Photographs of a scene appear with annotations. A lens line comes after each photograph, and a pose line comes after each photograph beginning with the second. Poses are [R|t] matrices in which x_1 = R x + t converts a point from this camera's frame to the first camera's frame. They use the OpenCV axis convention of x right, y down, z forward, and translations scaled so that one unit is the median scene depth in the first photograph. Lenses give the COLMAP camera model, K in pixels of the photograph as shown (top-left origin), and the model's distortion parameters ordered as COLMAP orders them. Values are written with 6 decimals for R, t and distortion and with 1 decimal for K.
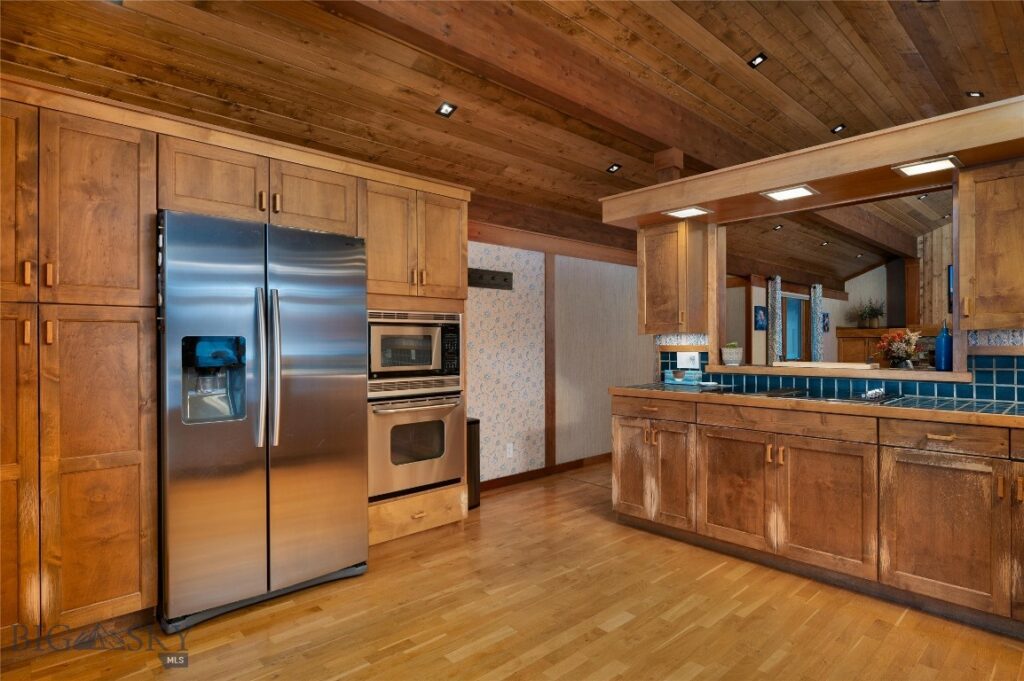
lens RADIAL K [[541.4, 0, 507.8], [0, 541.4, 345.5], [0, 0, 1]] dist [-0.001159, -0.000260]
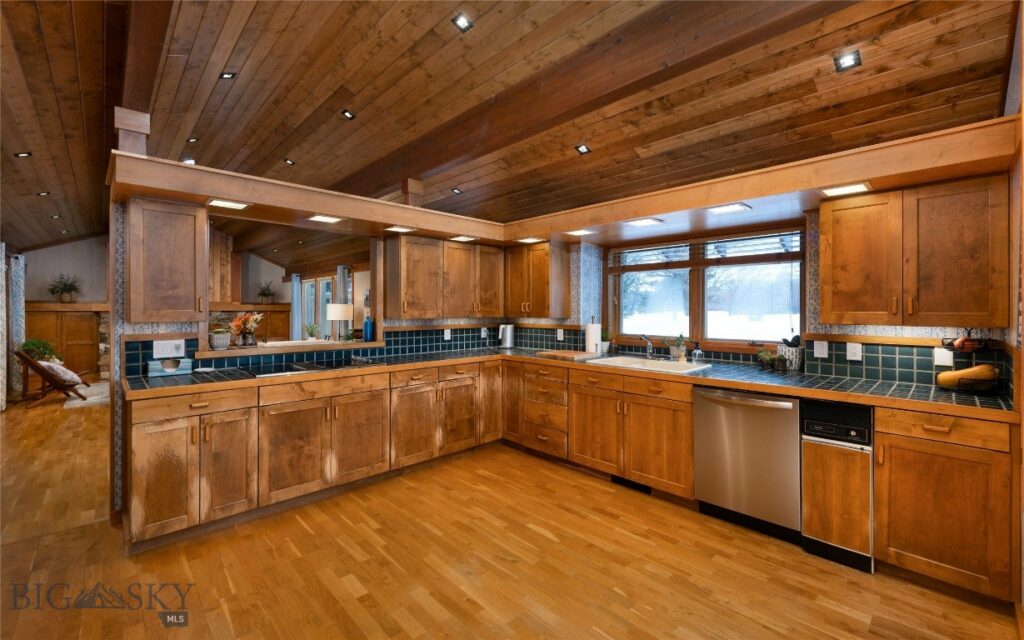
lens RADIAL K [[427.0, 0, 514.7], [0, 427.0, 309.1], [0, 0, 1]] dist [0.000525, -0.000284]
pose [[-0.013556, 0.003240, 0.999903, -0.527898], [0.003919, 0.999987, -0.003187, -0.046905], [-0.999900, 0.003876, -0.013568, 0.513462]]
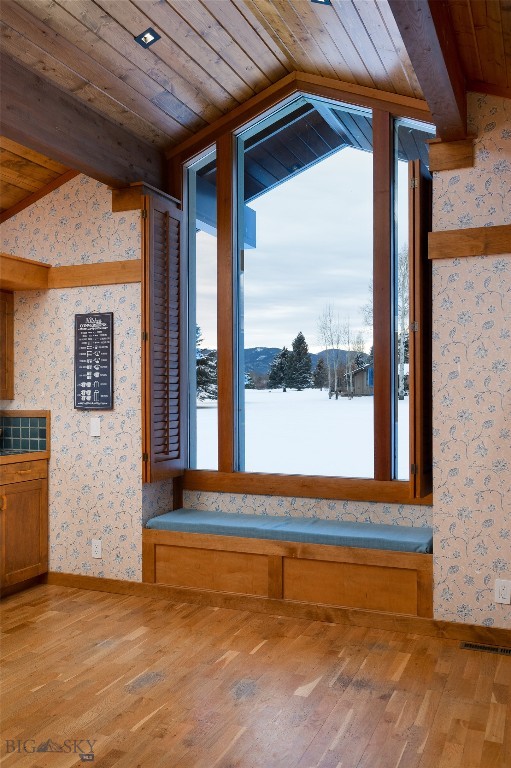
lens RADIAL K [[676.1, 0, 253.1], [0, 676.1, 393.2], [0, 0, 1]] dist [-0.002480, -0.013716]
pose [[-0.914230, 0.003569, -0.405180, 0.242649], [0.000850, 0.999976, 0.006890, -0.041029], [0.405195, 0.005955, -0.914211, 1.355860]]
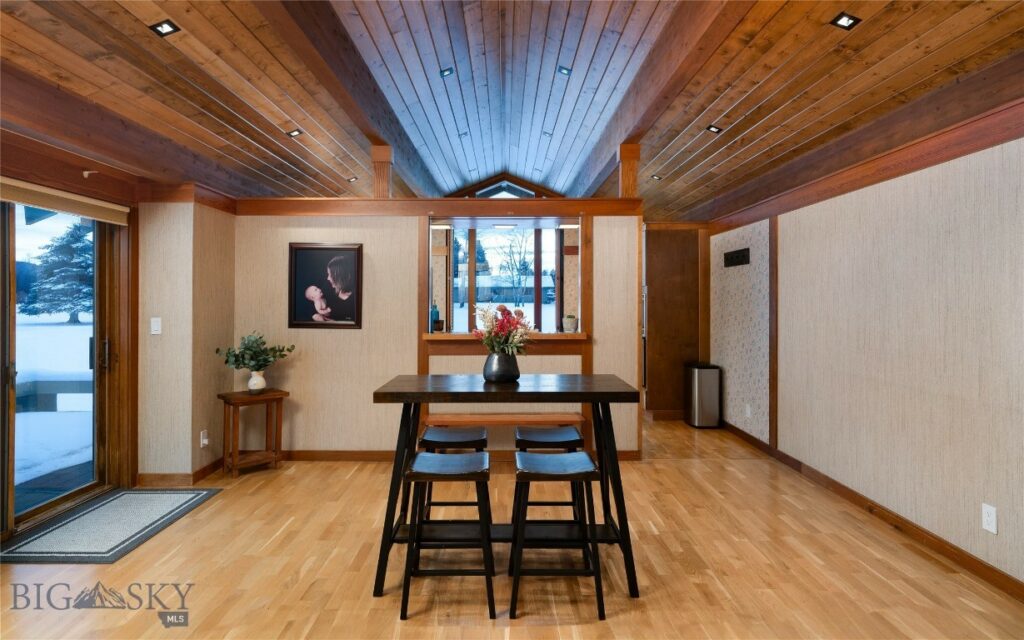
lens RADIAL K [[600.6, 0, 498.1], [0, 600.6, 291.6], [0, 0, 1]] dist [0.005417, 0.000459]
pose [[-0.674413, -0.007169, -0.738320, 1.932883], [-0.001039, 0.999961, -0.008761, -0.055968], [0.738354, -0.005141, -0.674394, 2.197869]]
